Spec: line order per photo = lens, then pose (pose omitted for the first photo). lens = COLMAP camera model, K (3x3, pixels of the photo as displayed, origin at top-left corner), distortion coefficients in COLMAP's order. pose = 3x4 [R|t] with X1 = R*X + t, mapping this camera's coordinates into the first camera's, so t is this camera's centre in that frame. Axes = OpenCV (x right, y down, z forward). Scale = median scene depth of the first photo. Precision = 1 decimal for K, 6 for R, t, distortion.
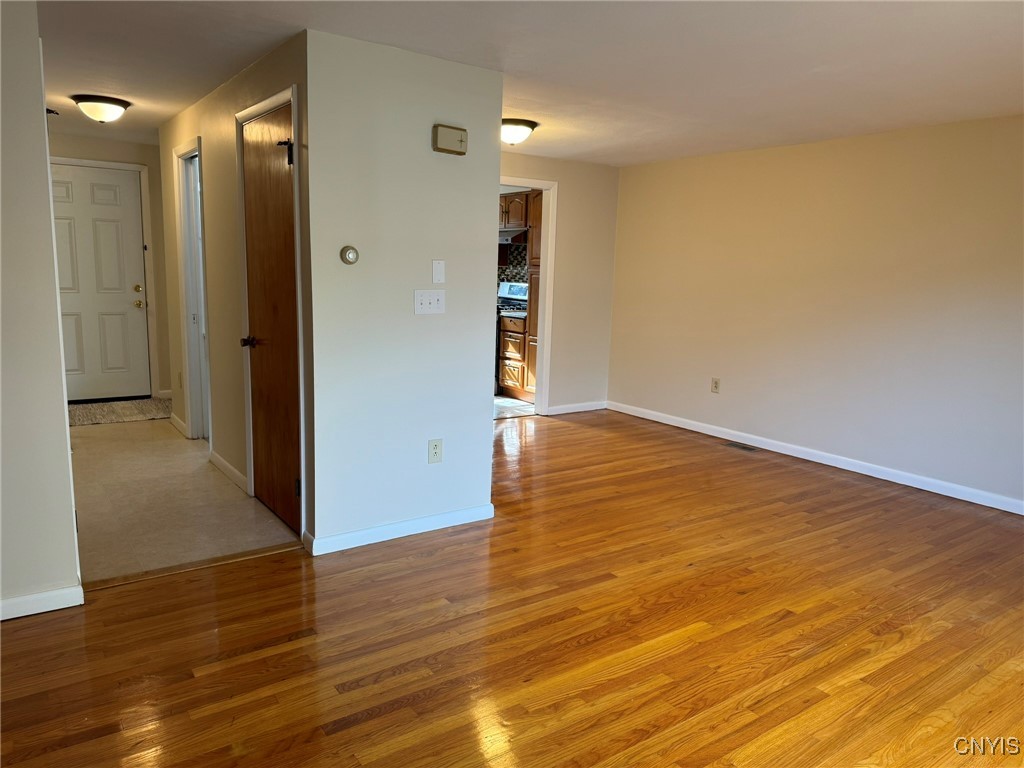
lens RADIAL K [[717.2, 0, 512.0], [0, 717.2, 384.0], [0, 0, 1]] dist [0.090005, -0.134539]
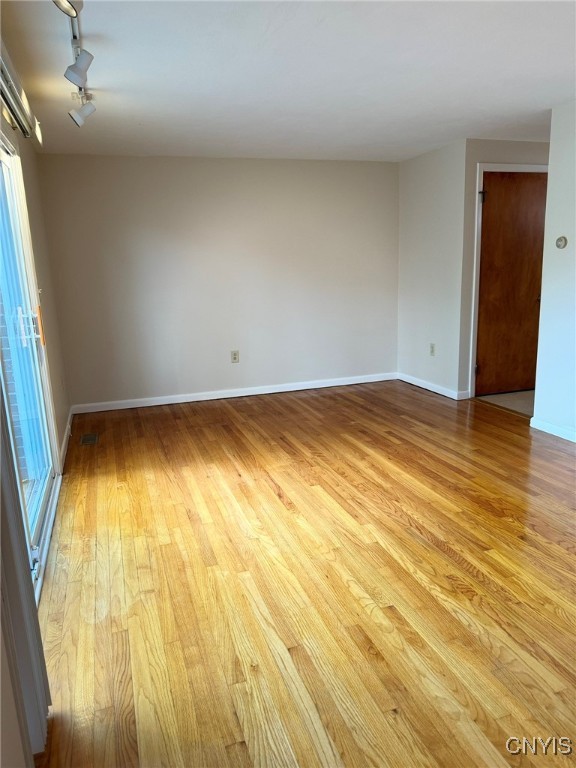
lens RADIAL K [[537.9, 0, 288.0], [0, 537.9, 384.0], [0, 0, 1]] dist [0.090005, -0.134539]
pose [[-0.289003, 0.180388, -0.940179, 1.229675], [-0.130666, 0.965463, 0.225405, -0.081165], [0.948369, 0.187992, -0.255451, 0.889422]]
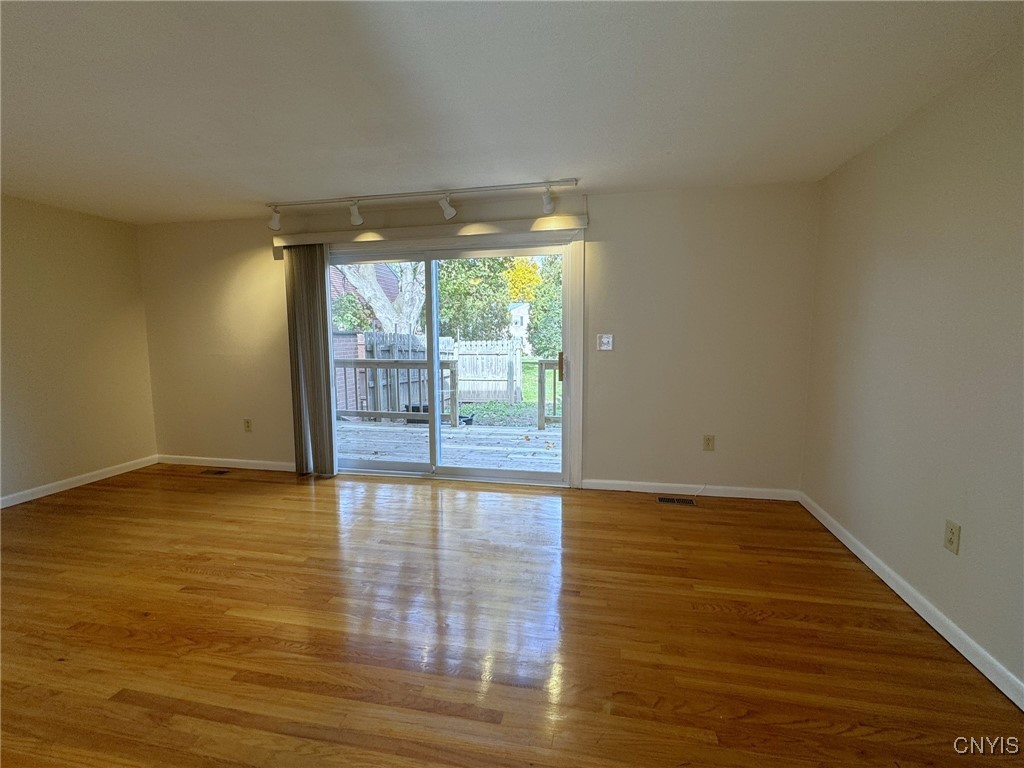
lens RADIAL K [[473.9, 0, 512.0], [0, 473.9, 384.0], [0, 0, 1]] dist [-0.002486, 0.000018]
pose [[-0.676542, -0.109000, 0.728292, -0.548171], [0.103990, 0.964933, 0.241018, -0.158895], [-0.729024, 0.238794, -0.641483, 1.040978]]
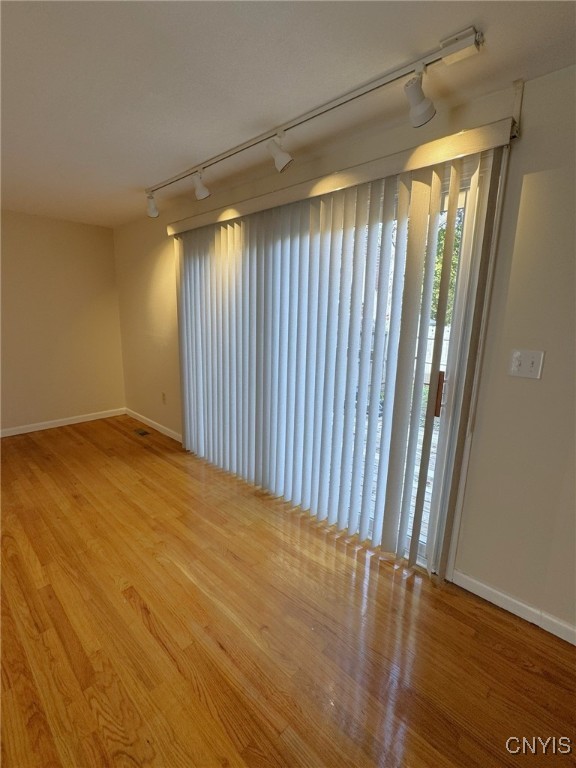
lens RADIAL K [[355.4, 0, 288.0], [0, 355.4, 384.0], [0, 0, 1]] dist [-0.002486, 0.000018]
pose [[-0.182946, -0.237264, 0.954063, -0.225843], [0.132217, 0.955687, 0.263021, -0.091604], [-0.974192, 0.174262, -0.143469, 0.440284]]
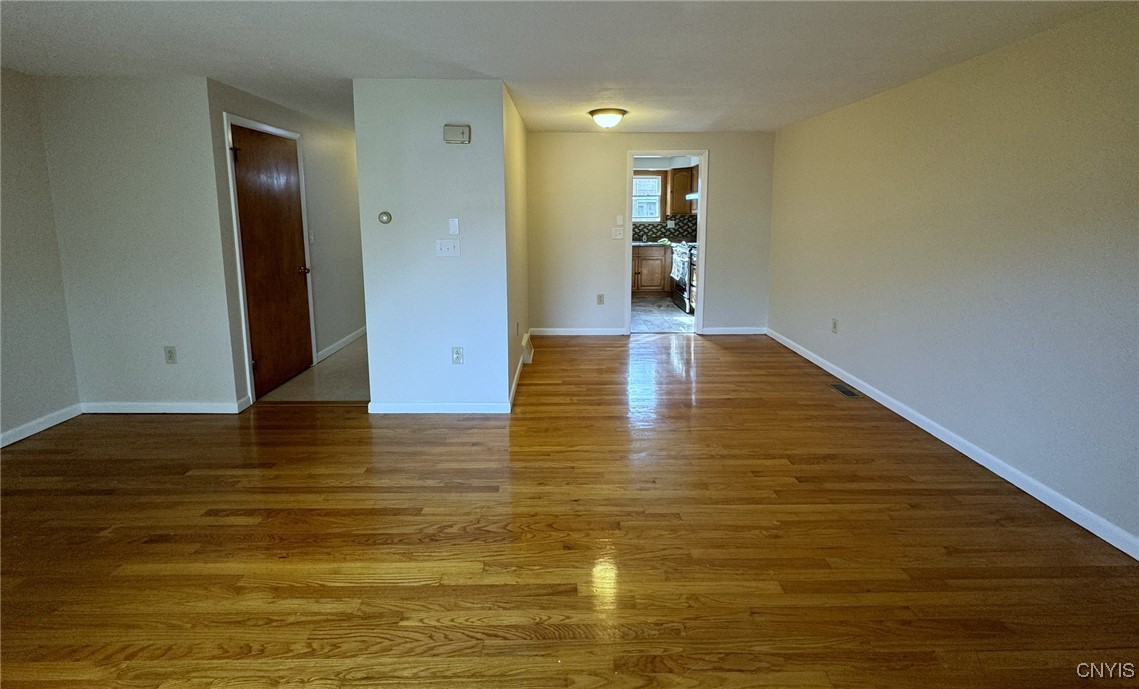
lens RADIAL K [[451.1, 0, 567.3], [0, 451.1, 262.1], [0, 0, 1]] dist [-0.001285, -0.000004]
pose [[0.820637, 0.030163, -0.570653, 0.699942], [-0.065315, 0.997013, -0.041228, -0.080183], [0.567704, 0.071105, 0.820156, 0.500608]]
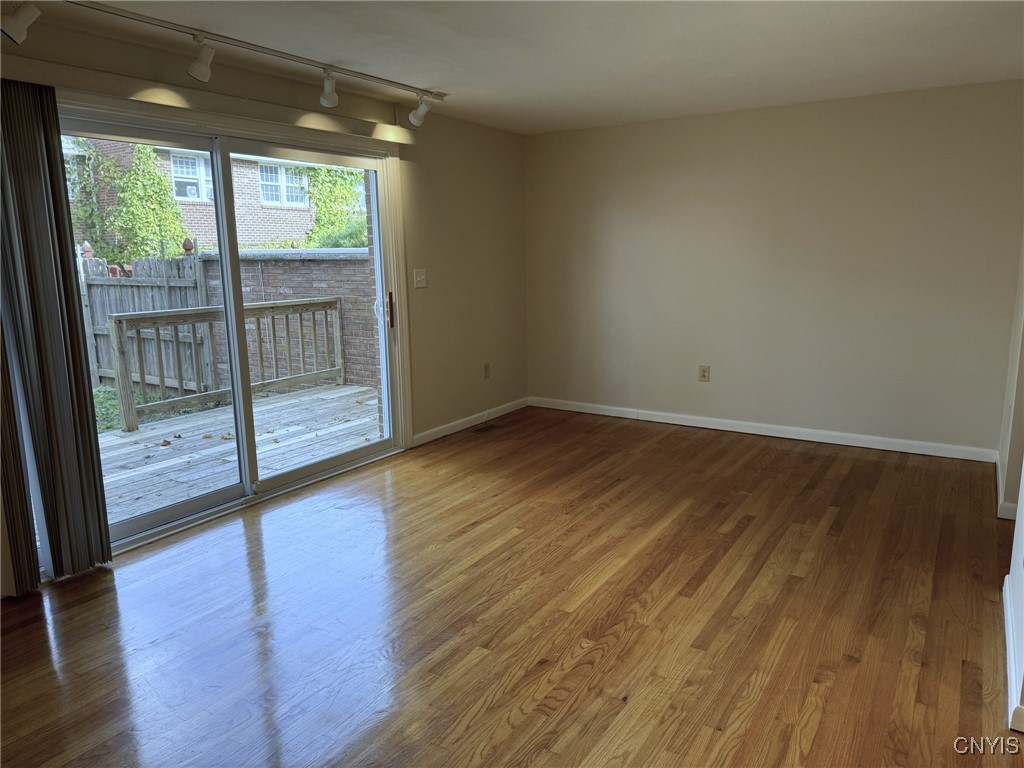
lens RADIAL K [[717.2, 0, 512.0], [0, 717.2, 384.0], [0, 0, 1]] dist [0.090005, -0.134539]
pose [[-0.926805, 0.047960, -0.372467, 0.666644], [-0.078052, 0.945554, 0.315968, -0.256151], [0.367342, 0.321912, -0.872601, 1.682352]]
